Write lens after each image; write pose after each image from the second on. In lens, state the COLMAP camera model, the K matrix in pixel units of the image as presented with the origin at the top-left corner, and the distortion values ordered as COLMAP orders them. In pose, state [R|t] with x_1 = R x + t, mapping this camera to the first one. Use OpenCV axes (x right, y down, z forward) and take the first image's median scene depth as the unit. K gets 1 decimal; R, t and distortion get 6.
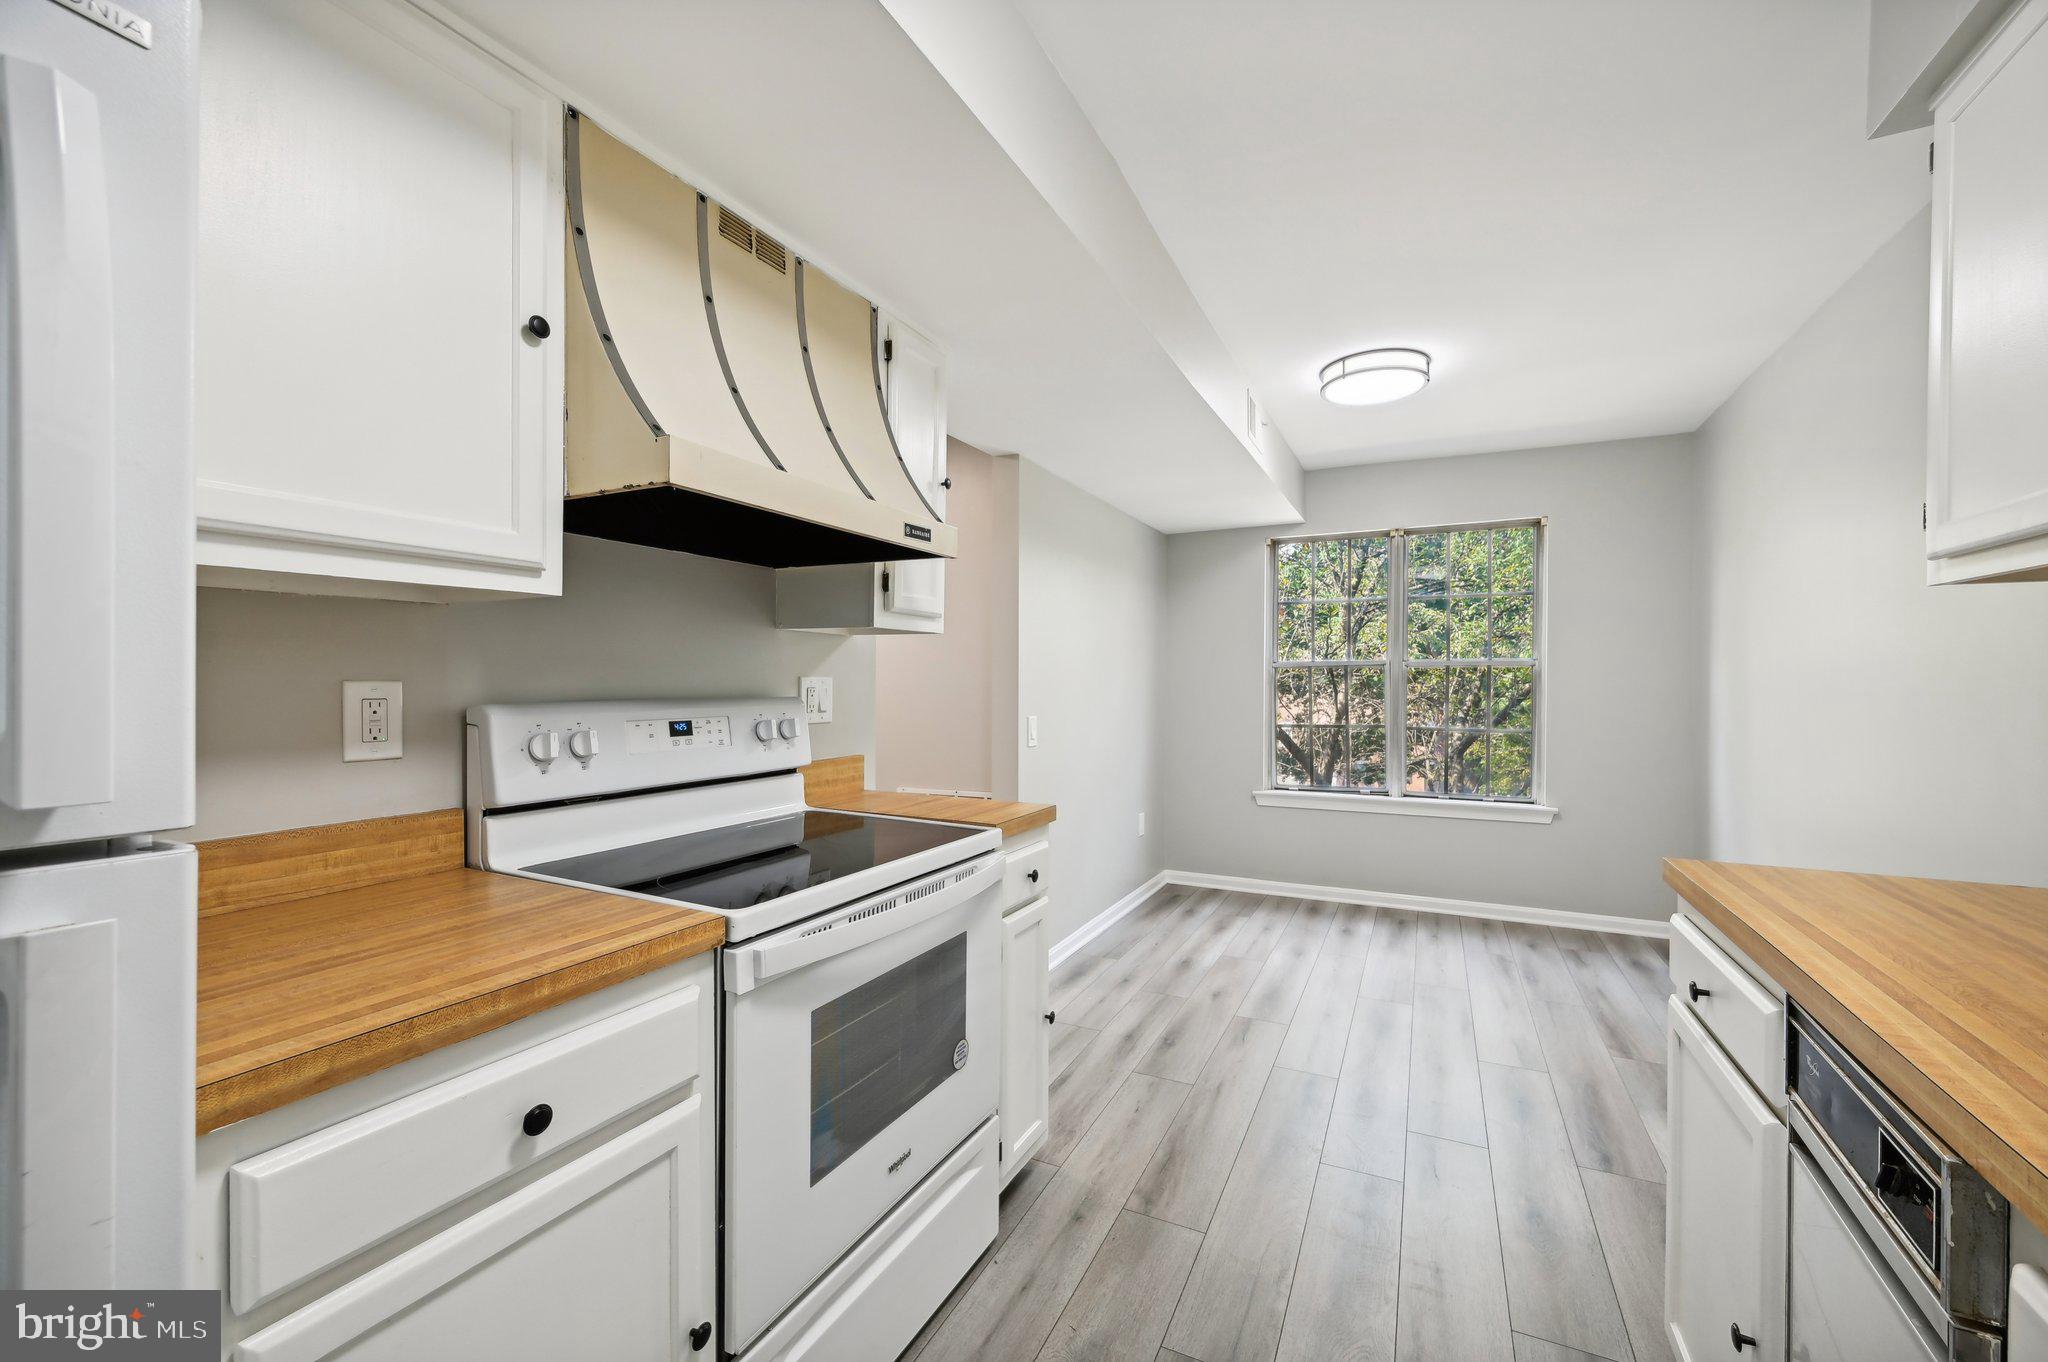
lens RADIAL K [[816.6, 0, 1030.7], [0, 816.6, 688.4], [0, 0, 1]] dist [-0.000558, 0.000611]
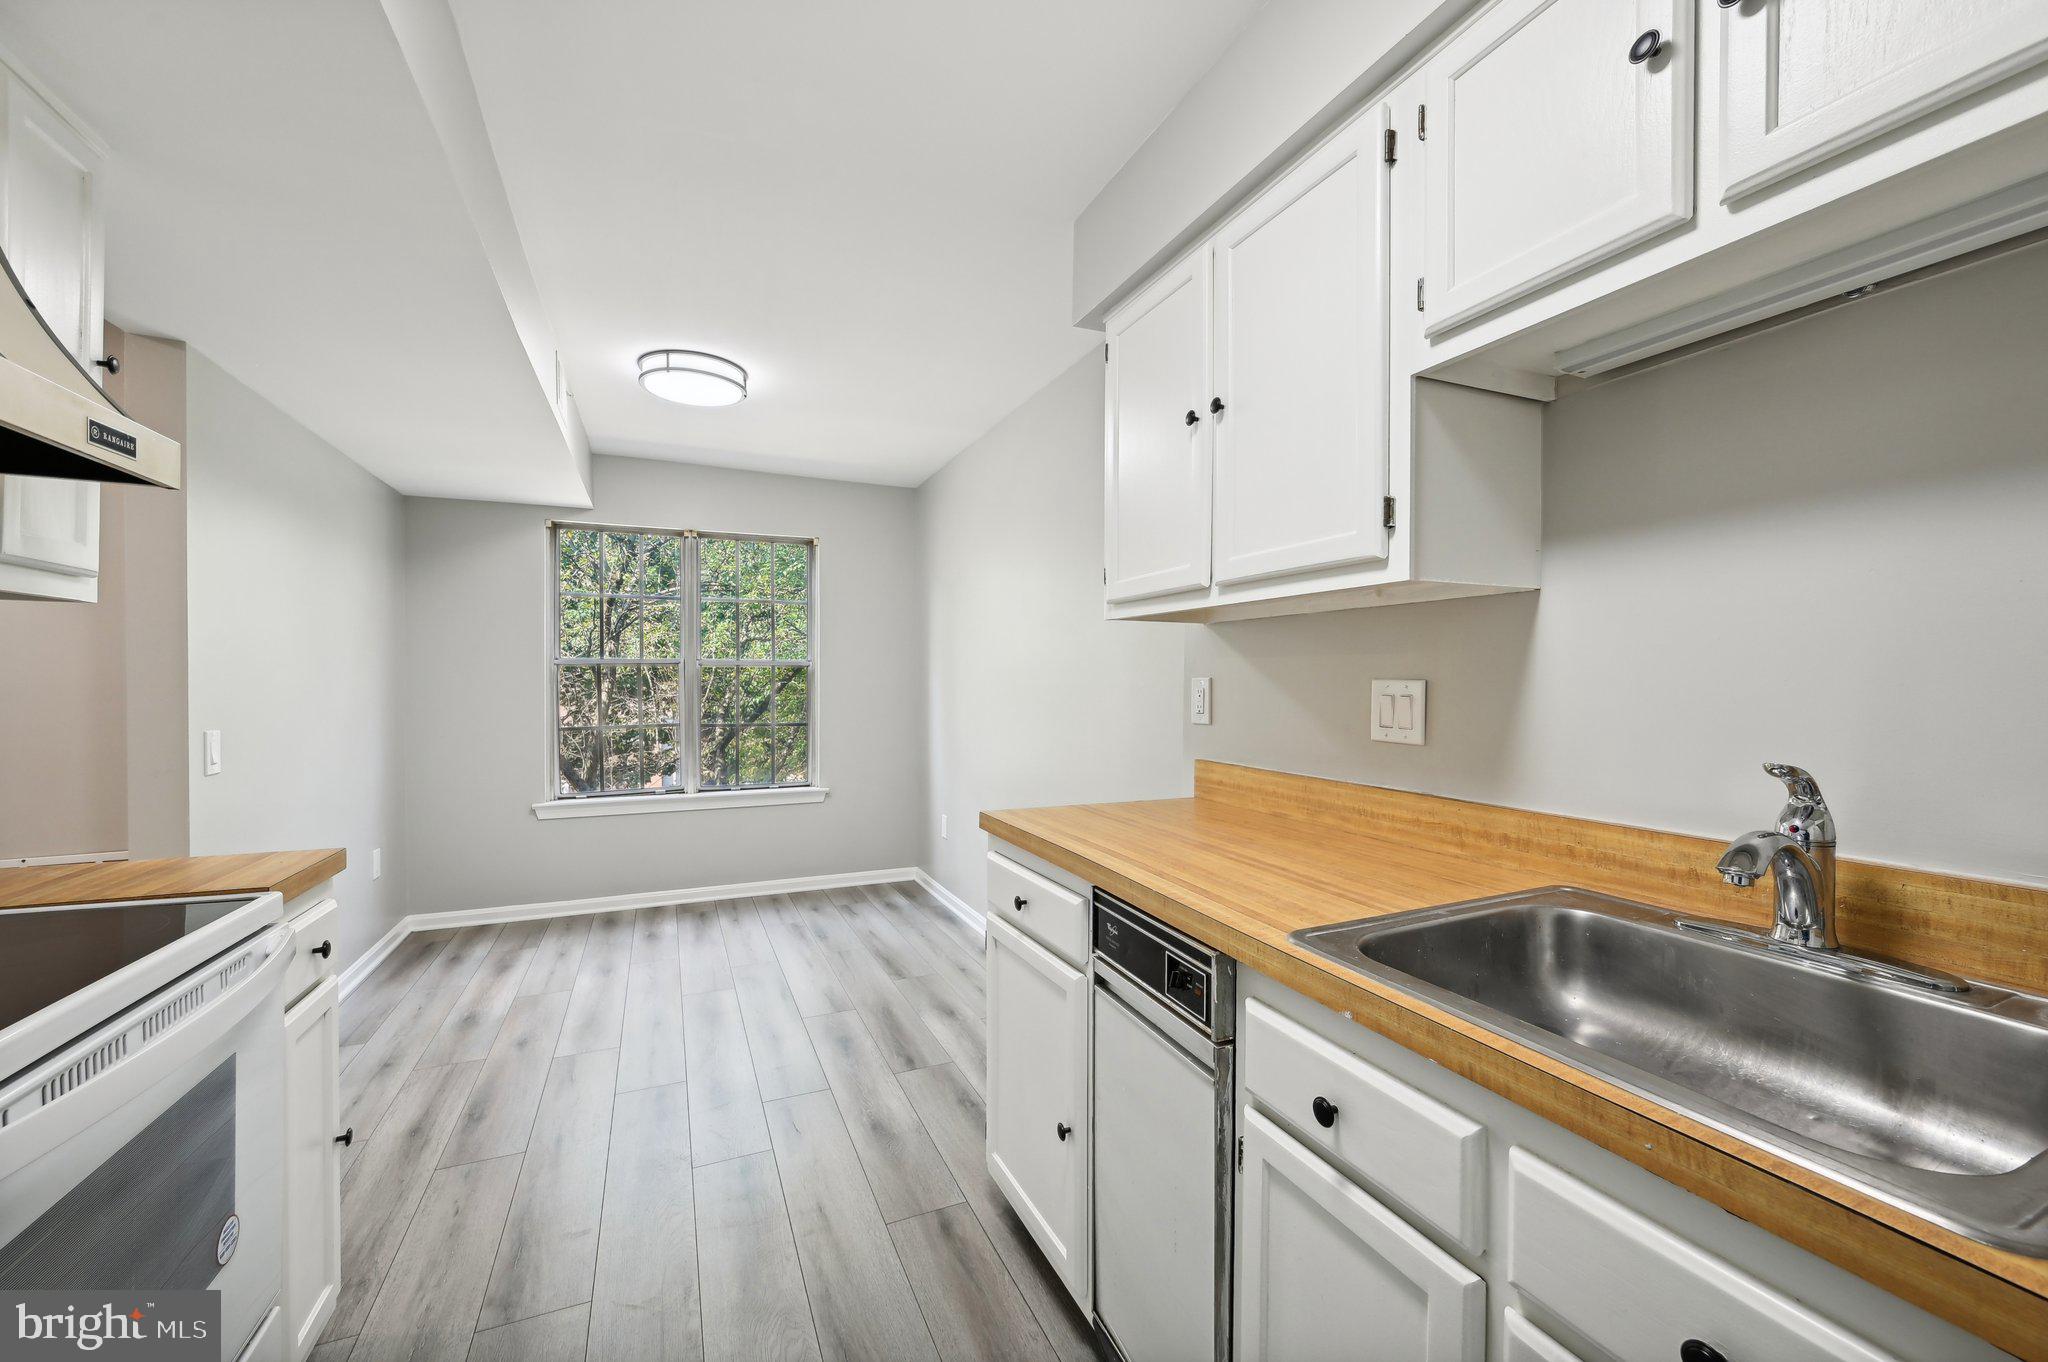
lens RADIAL K [[816.6, 0, 1027.7], [0, 816.6, 689.0], [0, 0, 1]] dist [-0.000558, 0.000611]
pose [[0.640271, -0.009108, 0.768095, -0.142977], [0.006946, 0.999957, 0.006068, -0.000453], [-0.768118, 0.001450, 0.640307, 0.058916]]
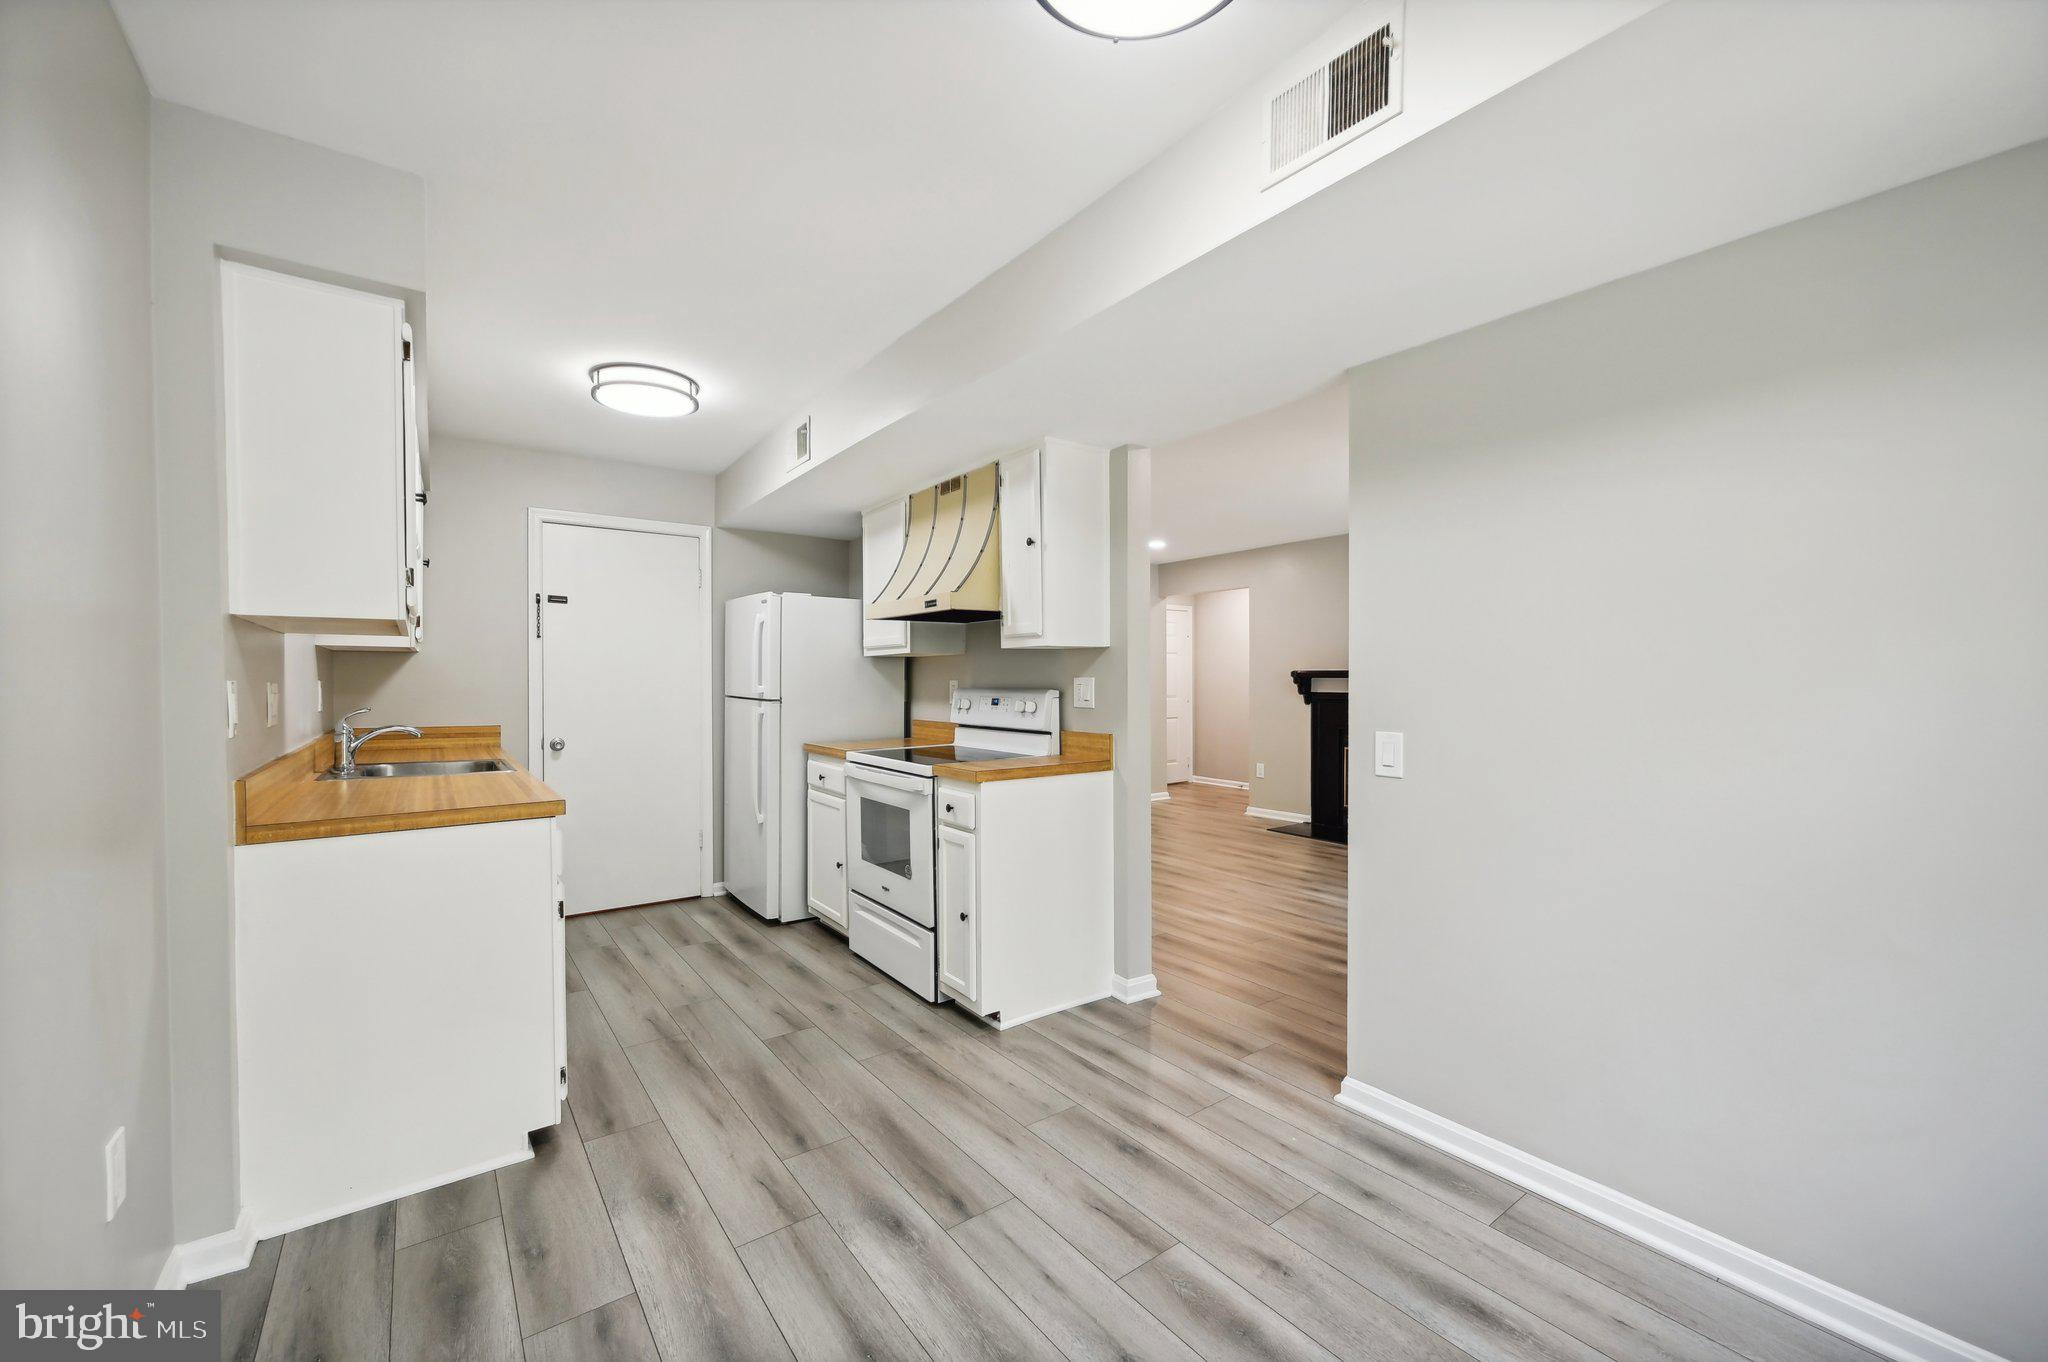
lens RADIAL K [[816.6, 0, 1036.9], [0, 816.6, 683.8], [0, 0, 1]] dist [-0.000558, 0.000611]
pose [[-0.447330, 0.008116, -0.894332, 1.234350], [-0.005872, 0.999911, 0.012012, -0.021417], [0.894349, 0.010625, -0.447243, 1.741910]]
